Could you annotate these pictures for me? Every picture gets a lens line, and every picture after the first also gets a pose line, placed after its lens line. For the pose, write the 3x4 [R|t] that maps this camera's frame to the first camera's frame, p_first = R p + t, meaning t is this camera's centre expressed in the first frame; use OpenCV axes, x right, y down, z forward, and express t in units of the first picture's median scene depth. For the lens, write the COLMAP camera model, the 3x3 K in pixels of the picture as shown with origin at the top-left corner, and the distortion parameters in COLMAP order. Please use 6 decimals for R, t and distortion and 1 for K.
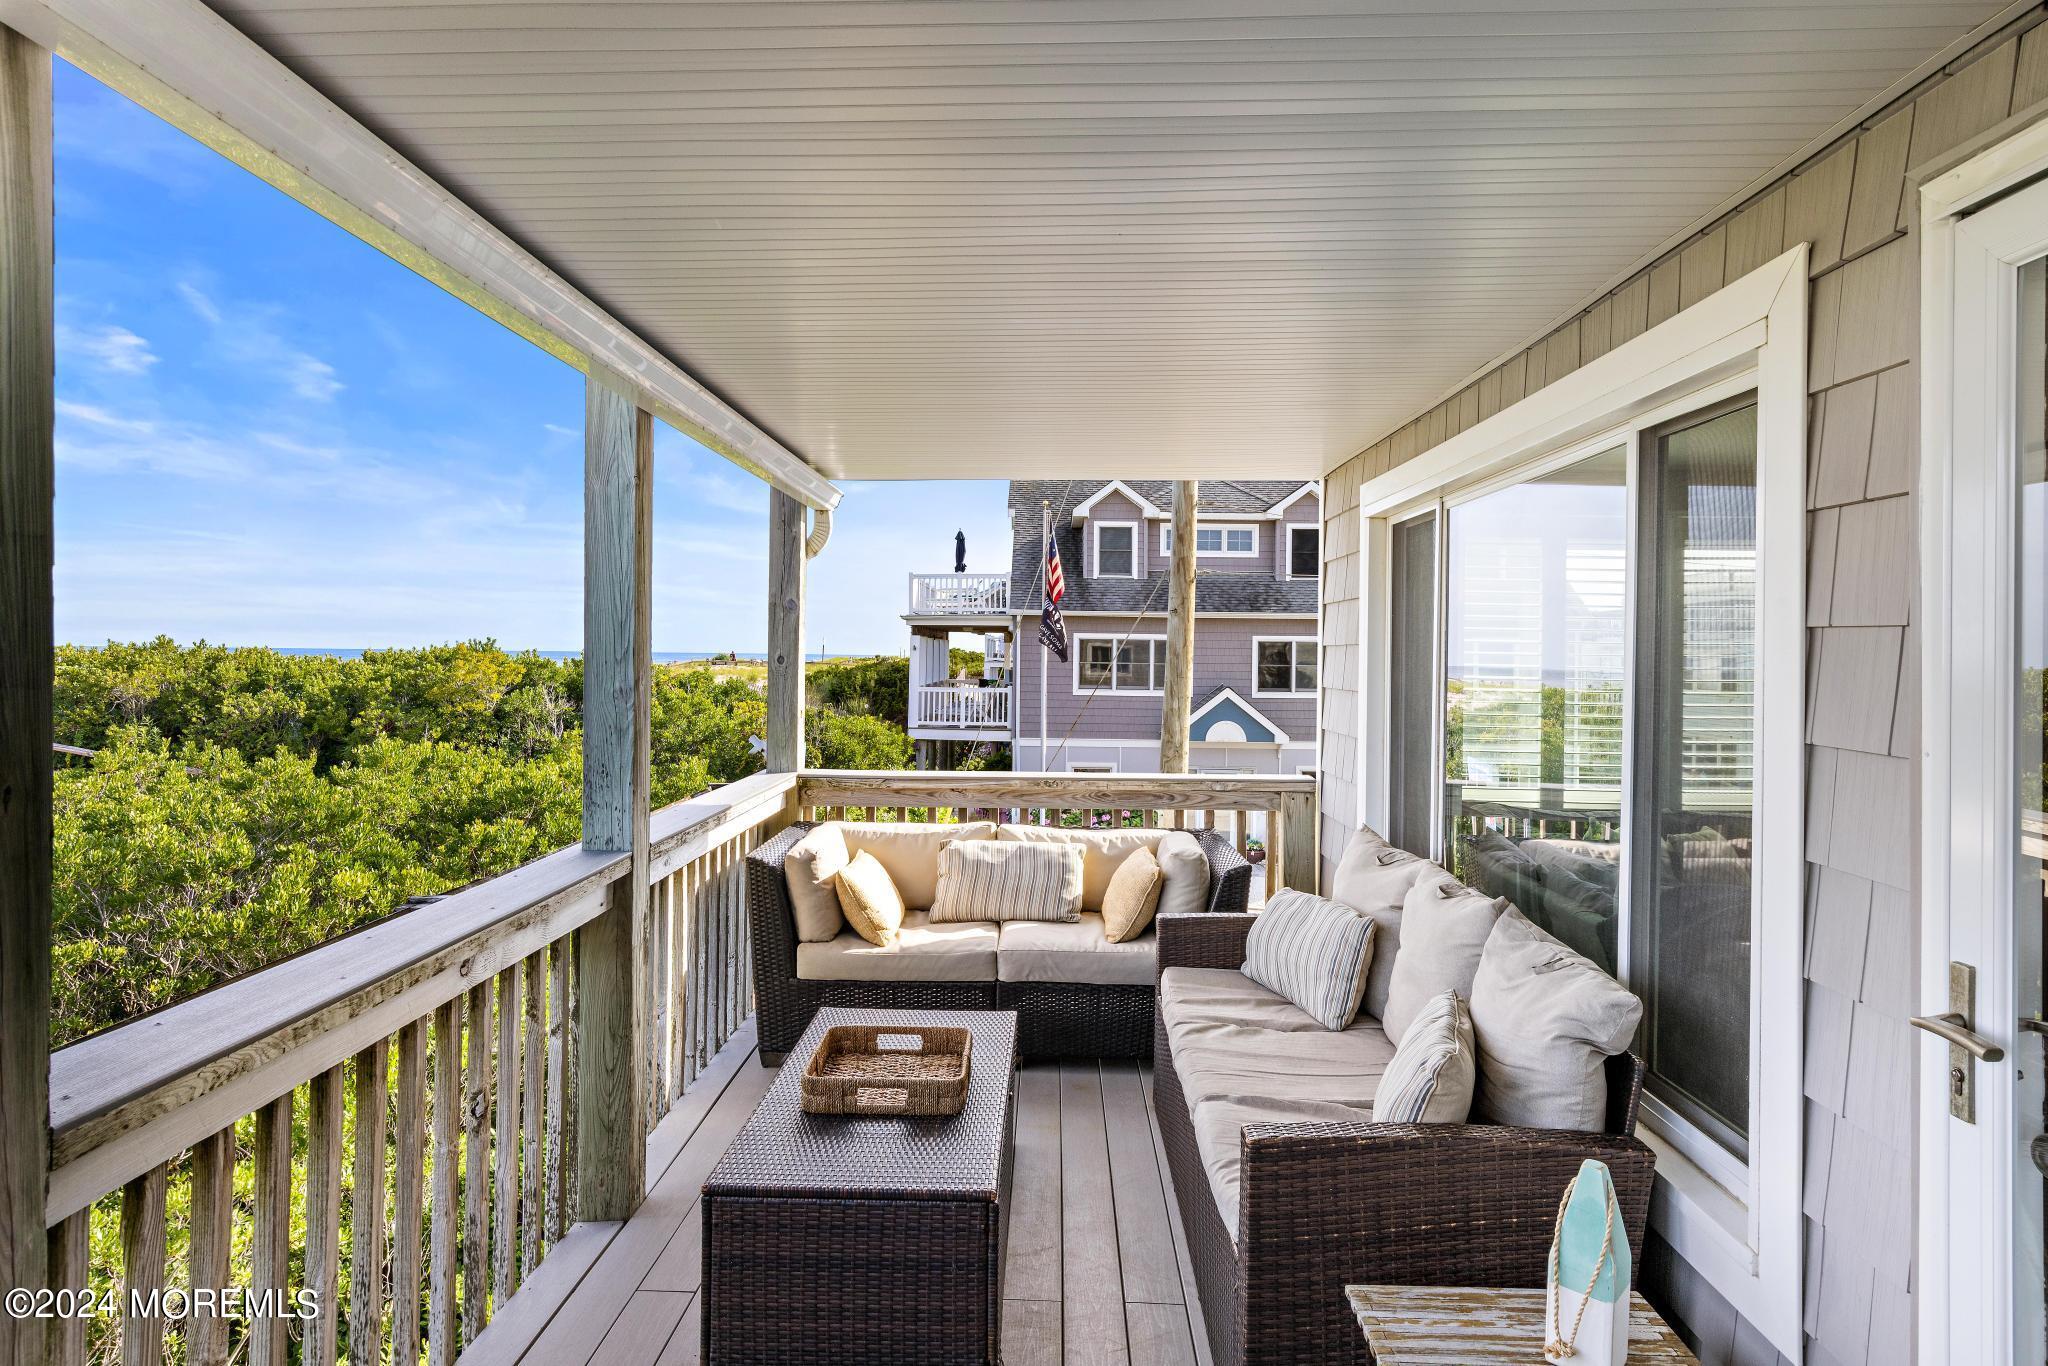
lens RADIAL K [[1185.5, 0, 1019.7], [0, 1185.5, 650.7], [0, 0, 1]] dist [0.016914, 0.001570]
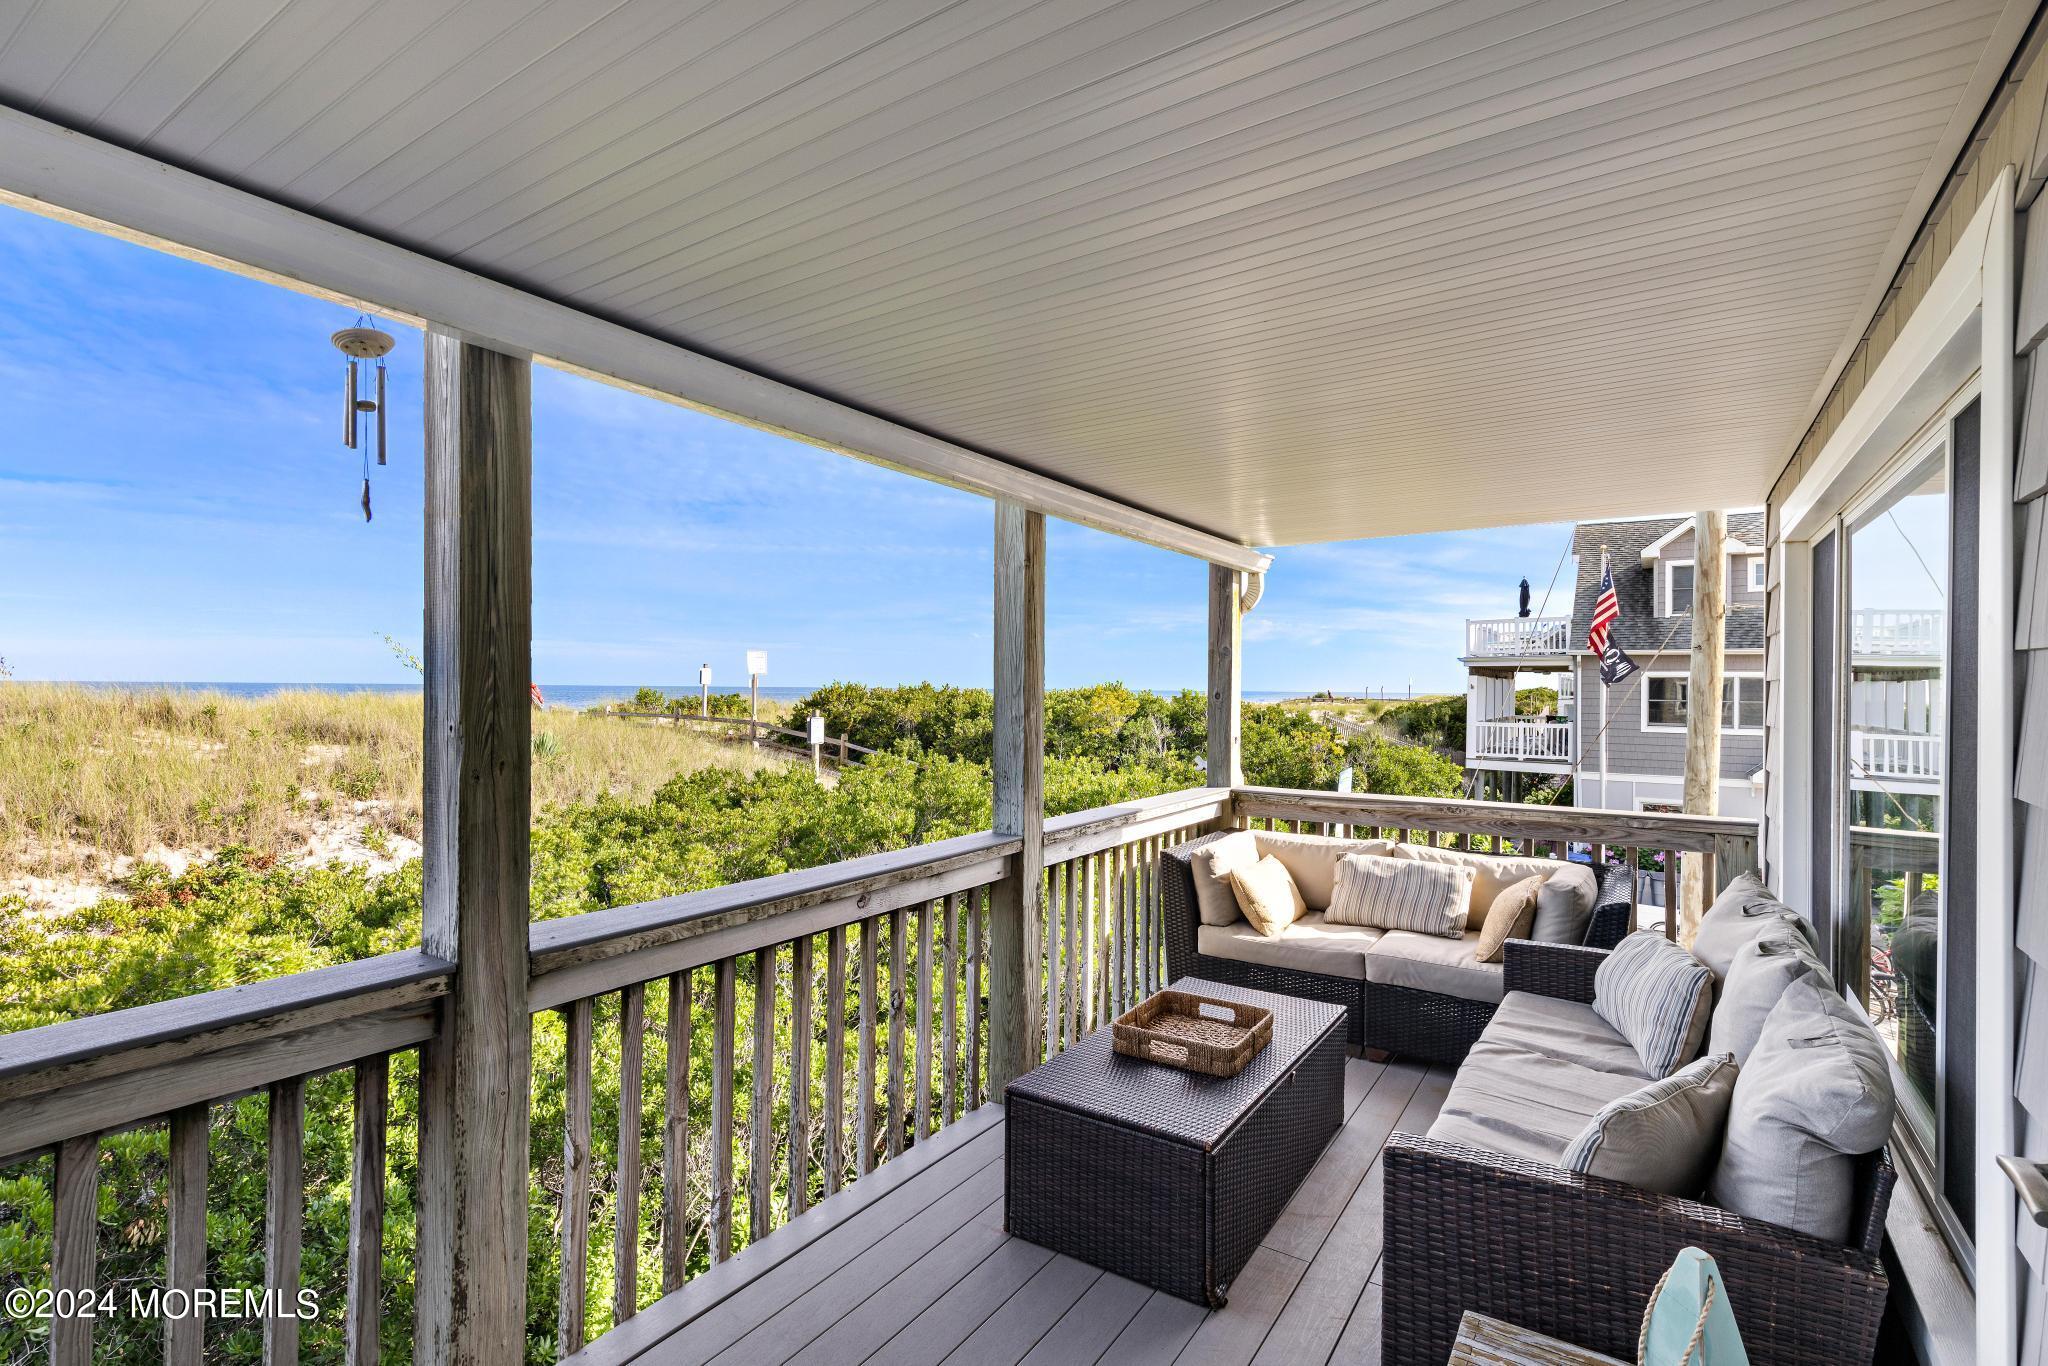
lens RADIAL K [[962.9, 0, 1024.0], [0, 962.9, 683.0], [0, 0, 1]] dist [0.013321, 0.000152]
pose [[0.851413, -0.007308, -0.524445, 0.168951], [0.003372, 0.999959, -0.008459, 0.002268], [0.524485, 0.005434, 0.851403, 0.042399]]
